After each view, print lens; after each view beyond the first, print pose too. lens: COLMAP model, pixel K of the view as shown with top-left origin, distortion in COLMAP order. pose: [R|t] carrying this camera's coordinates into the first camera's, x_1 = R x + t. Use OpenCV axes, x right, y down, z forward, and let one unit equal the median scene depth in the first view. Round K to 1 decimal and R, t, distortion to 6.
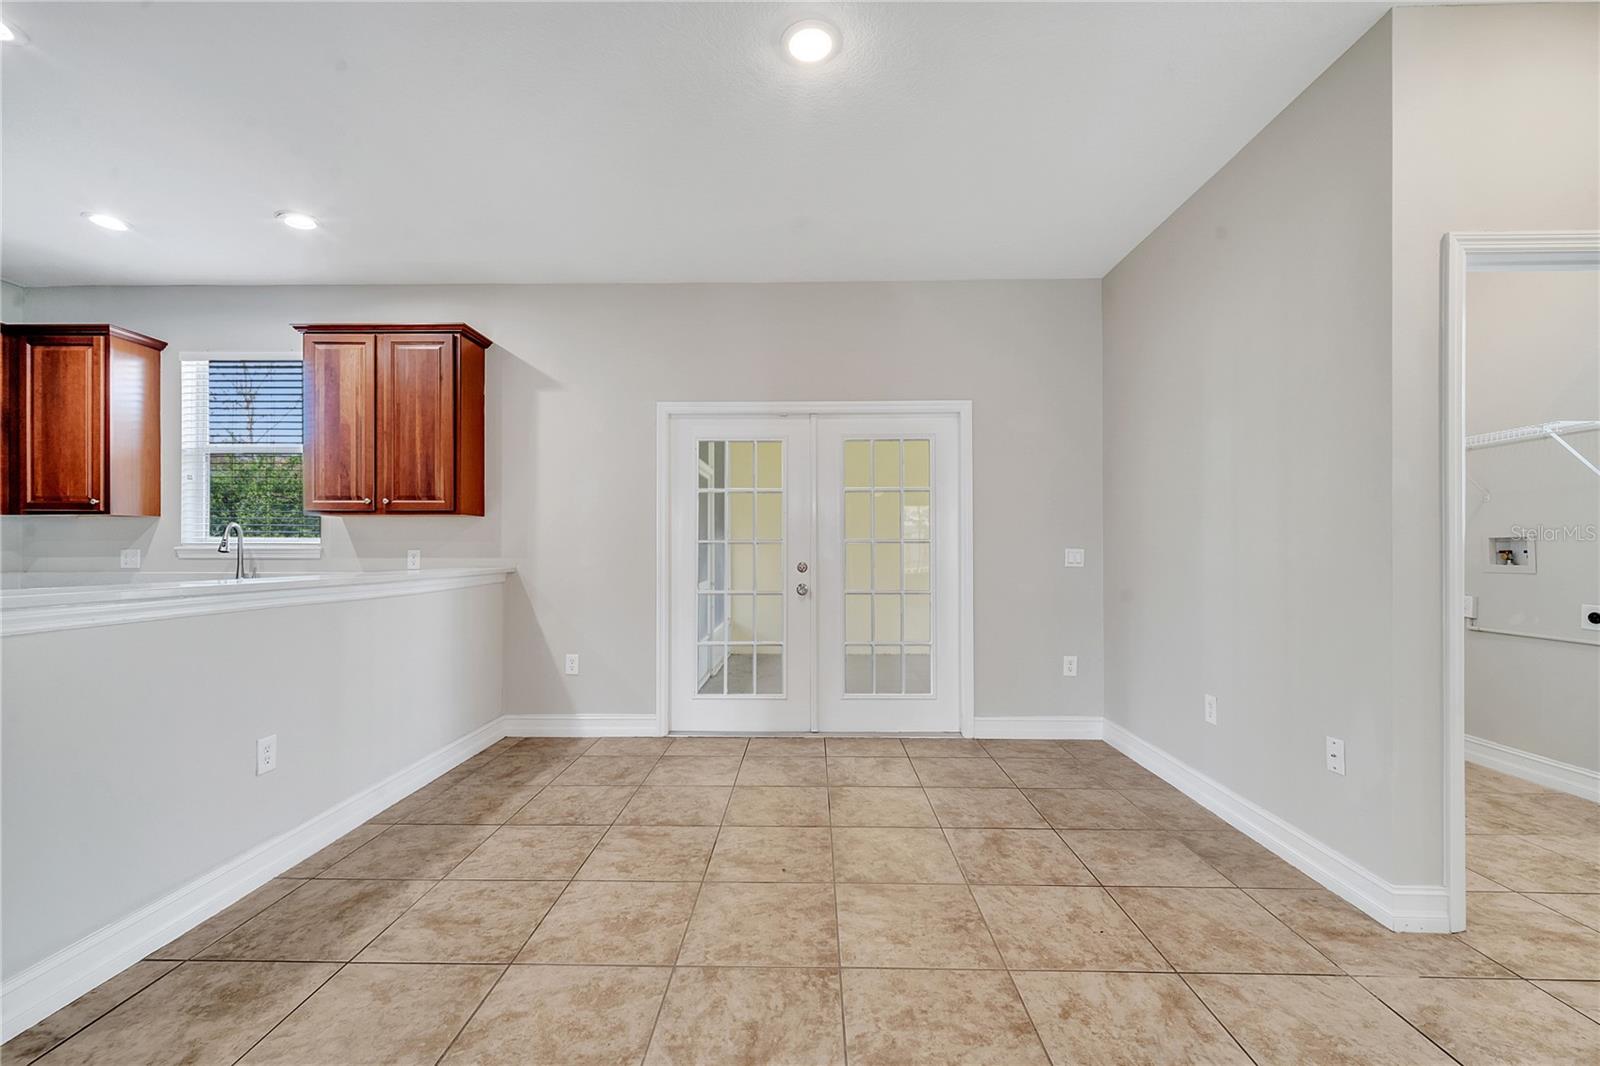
lens RADIAL K [[650.3, 0, 796.6], [0, 650.3, 545.3], [0, 0, 1]] dist [0.001989, -0.000628]
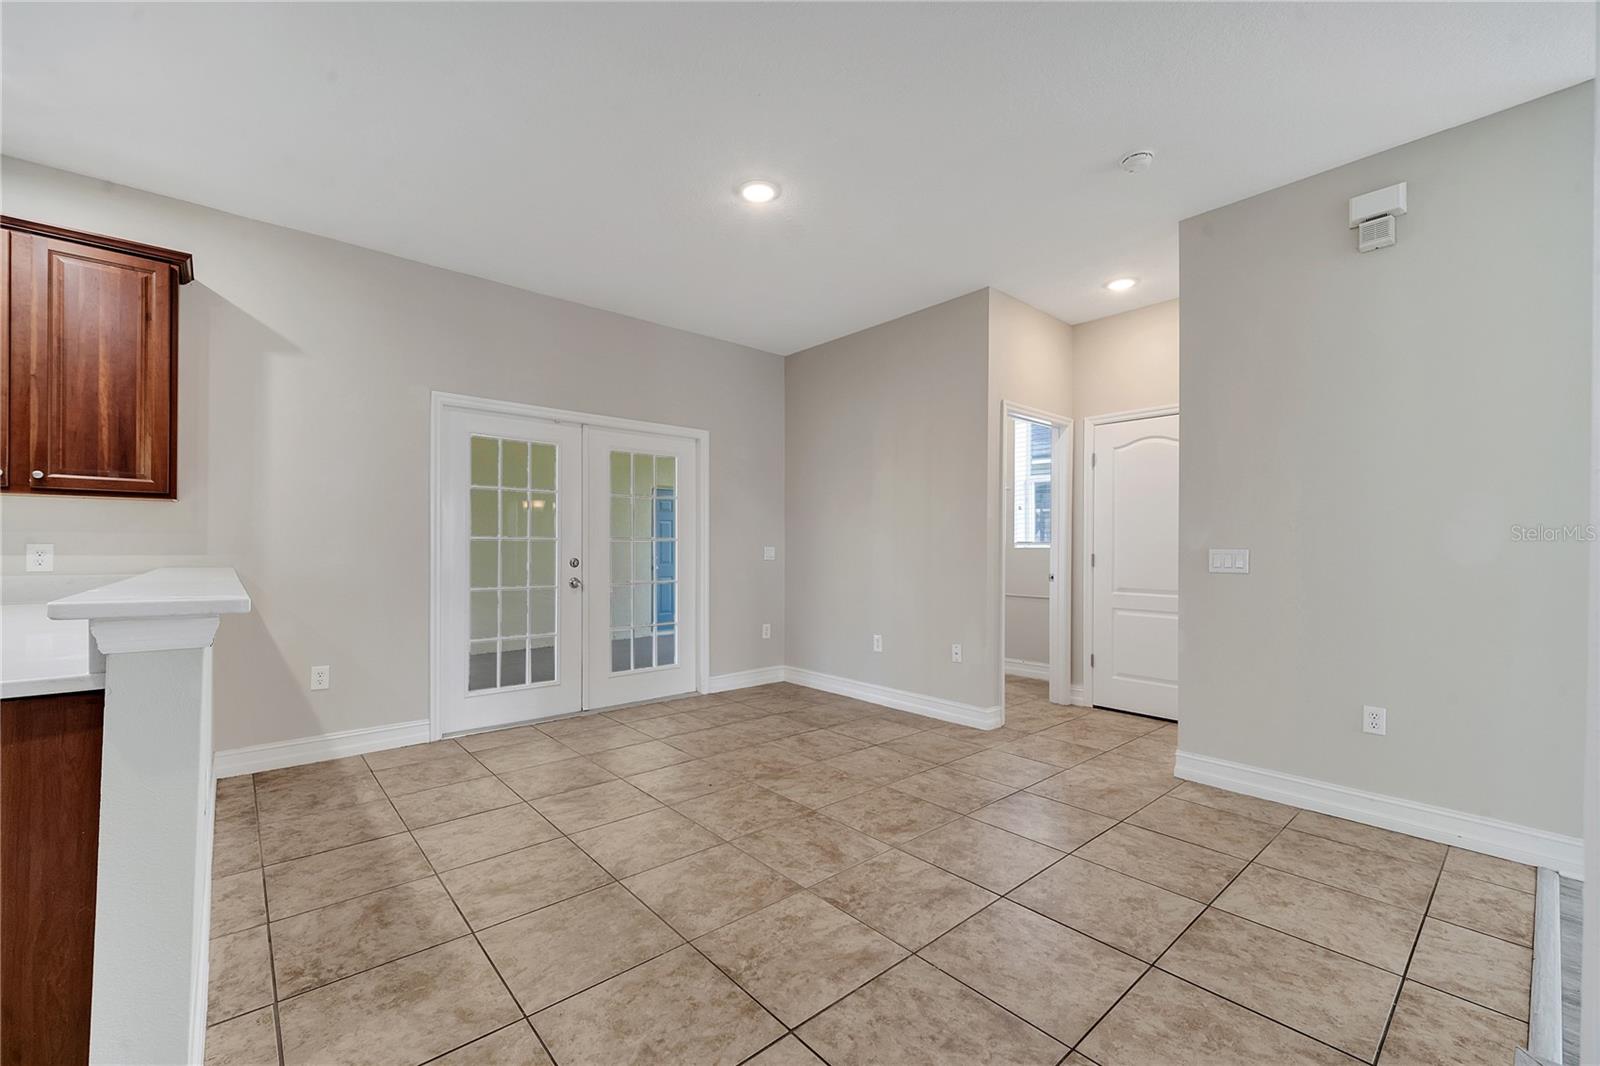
lens RADIAL K [[650.3, 0, 790.8], [0, 650.3, 544.2], [0, 0, 1]] dist [0.001989, -0.000628]
pose [[0.743658, 0.006497, 0.668529, -0.495128], [-0.007537, 0.999971, -0.001334, 0.002347], [-0.668518, -0.004046, 0.743685, -0.064732]]
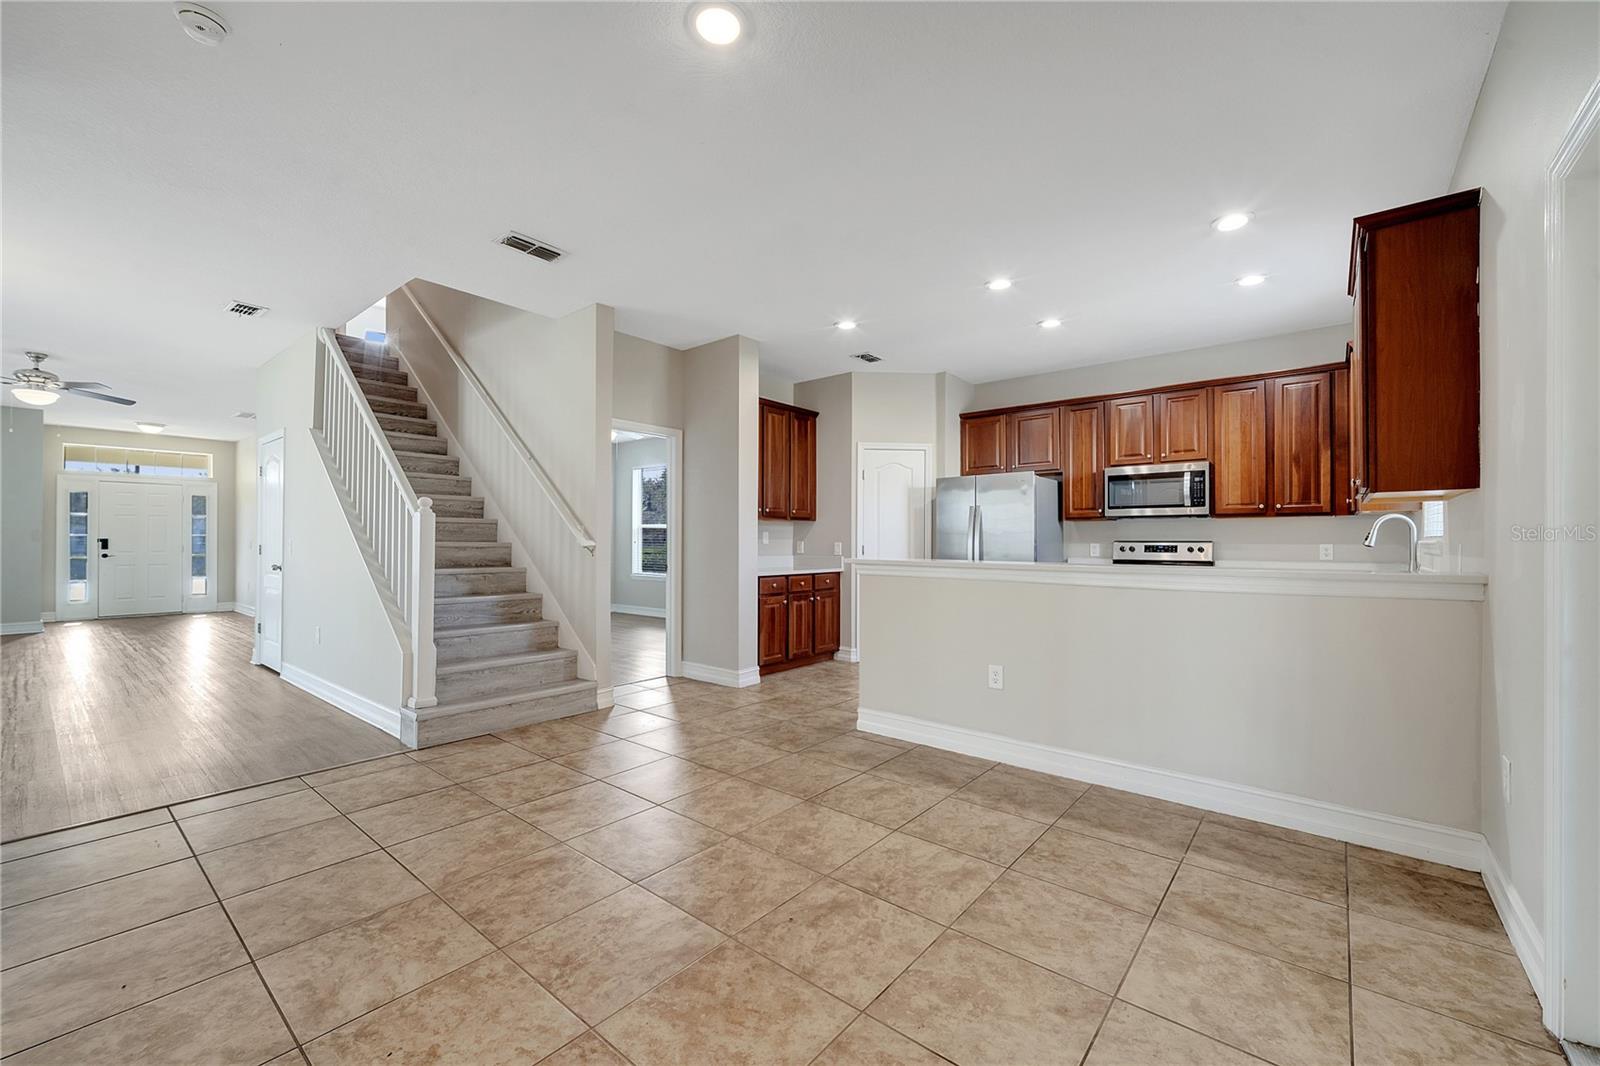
lens RADIAL K [[650.3, 0, 796.8], [0, 650.3, 532.0], [0, 0, 1]] dist [0.001989, -0.000628]
pose [[-0.622983, -0.013665, -0.782116, 0.401898], [0.000375, 0.999842, -0.017768, 0.006511], [0.782235, -0.011362, -0.622879, 0.958985]]
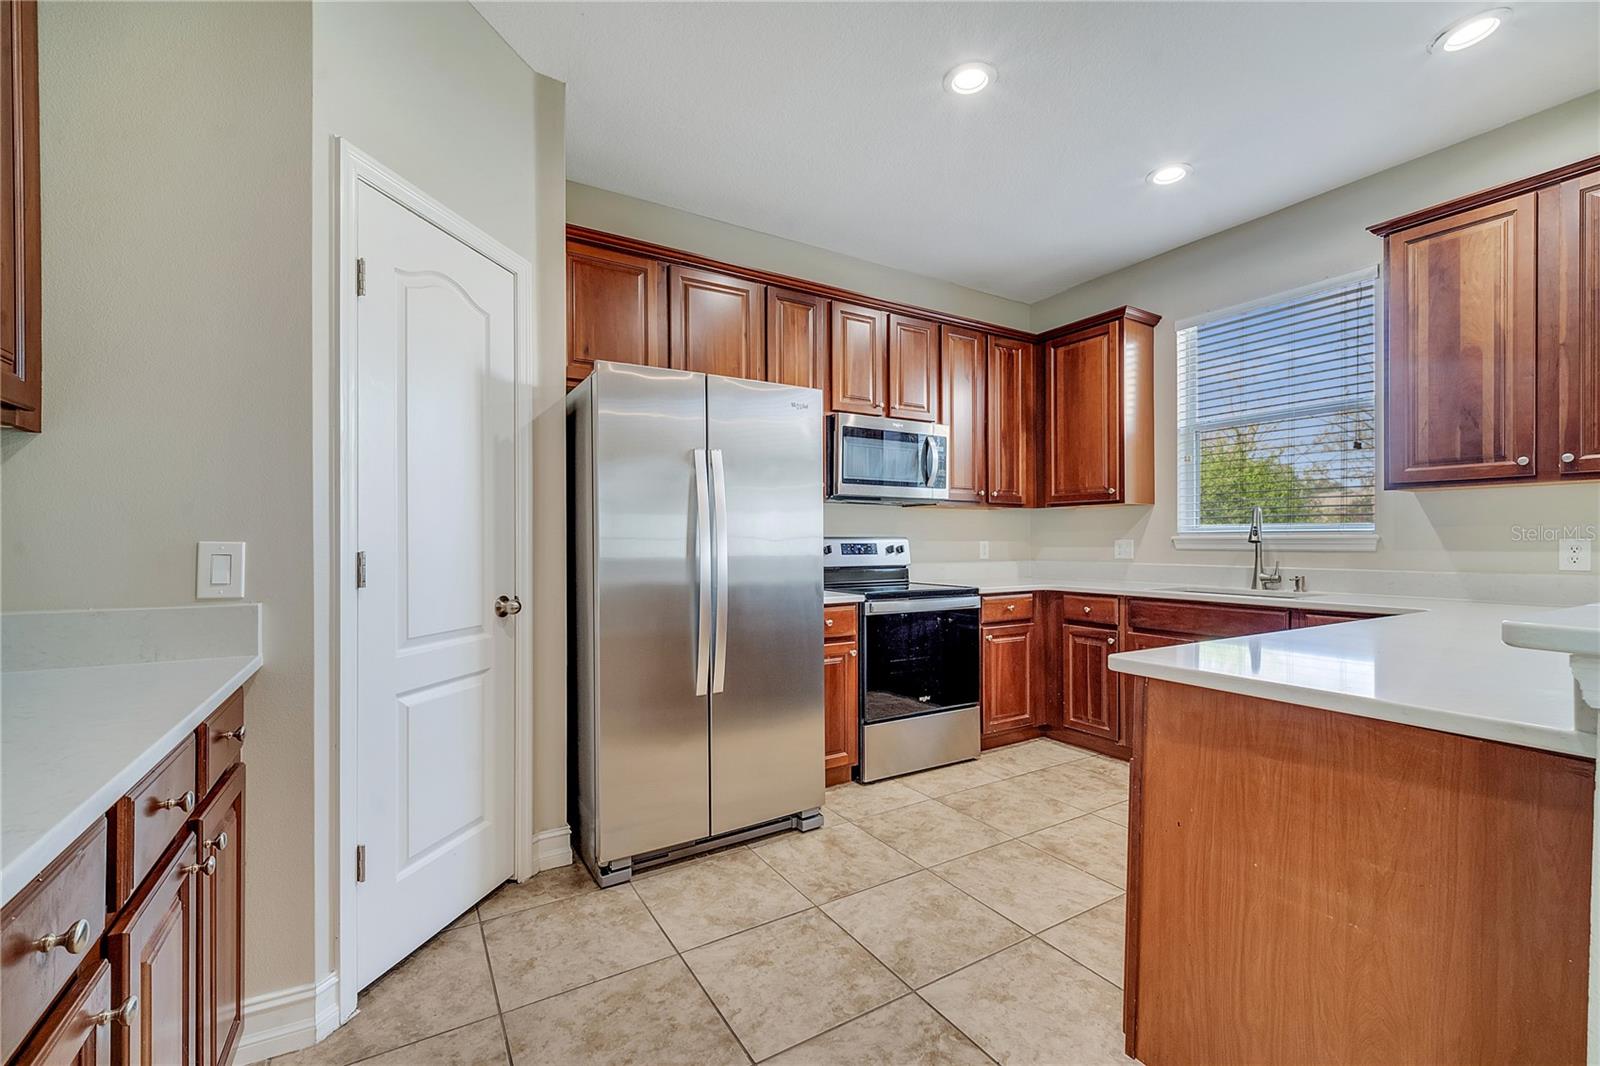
lens RADIAL K [[650.3, 0, 793.3], [0, 650.3, 544.1], [0, 0, 1]] dist [0.001989, -0.000628]
pose [[0.521432, 0.003248, -0.853287, -0.489114], [0.004870, 0.999965, 0.006782, 0.004667], [0.853279, -0.007692, 0.521398, 0.073016]]
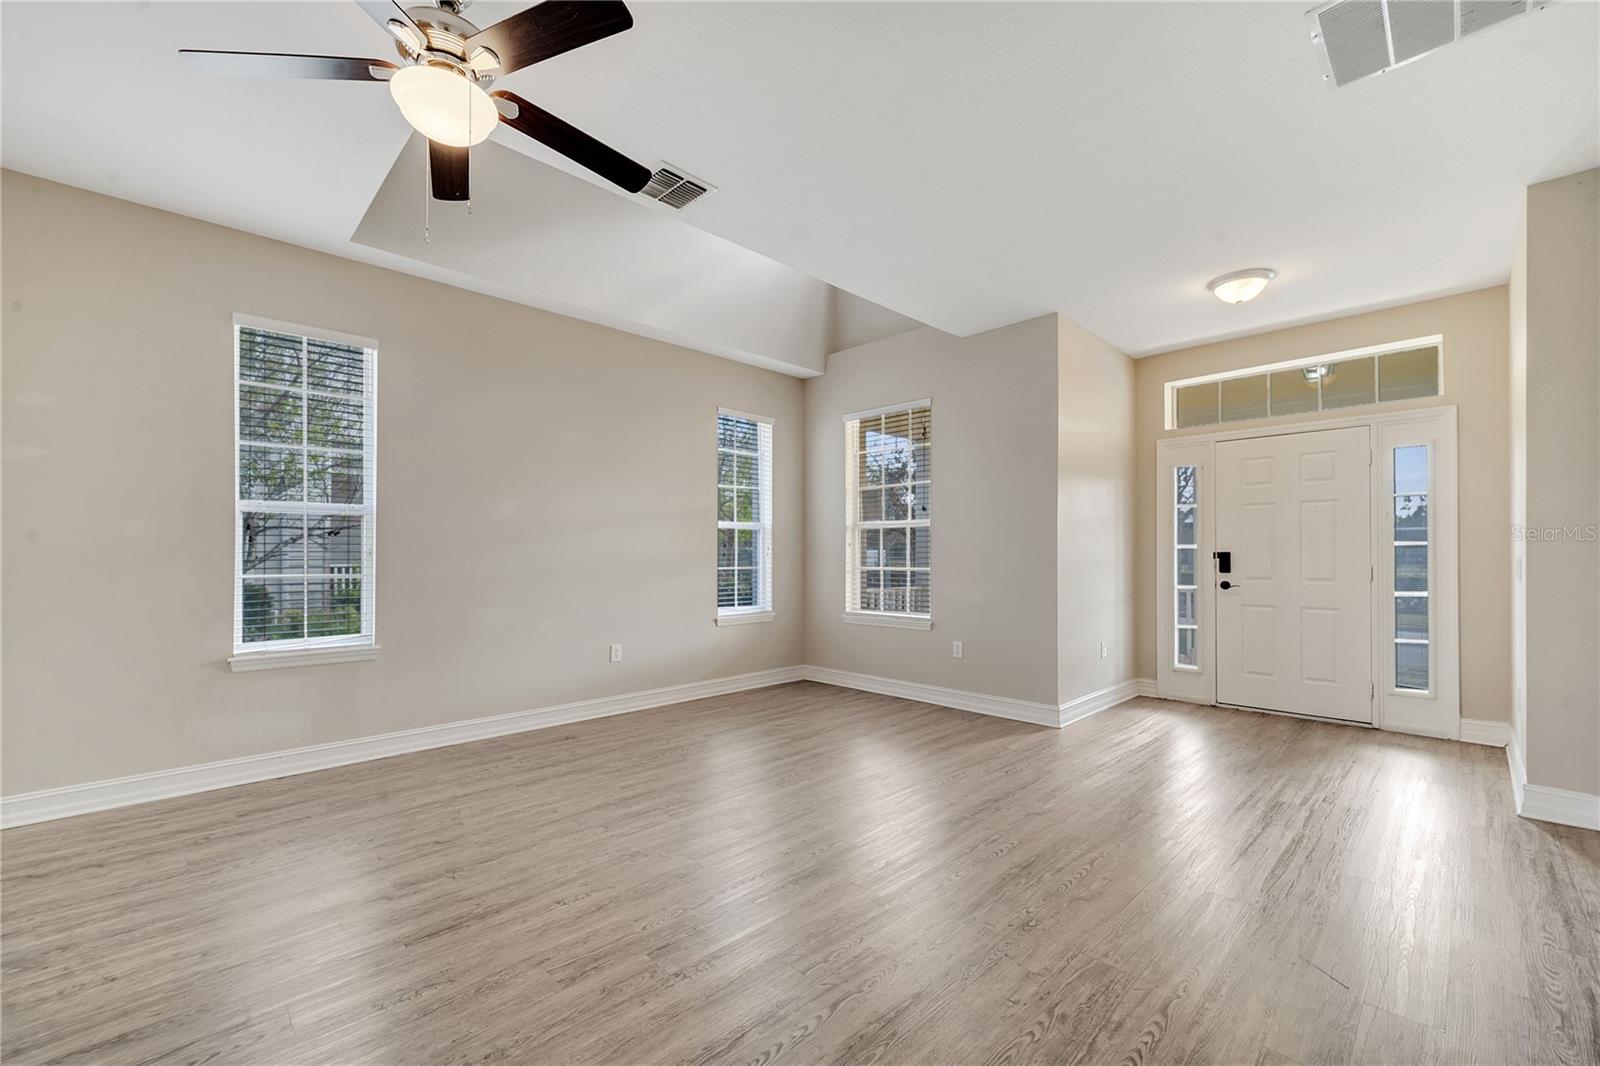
lens RADIAL K [[650.3, 0, 787.7], [0, 650.3, 553.4], [0, 0, 1]] dist [0.001989, -0.000628]
pose [[-0.714898, -0.002709, 0.699223, 0.357828], [-0.006185, 0.999978, -0.002450, 0.005827], [-0.699201, -0.006076, -0.714899, 0.799994]]
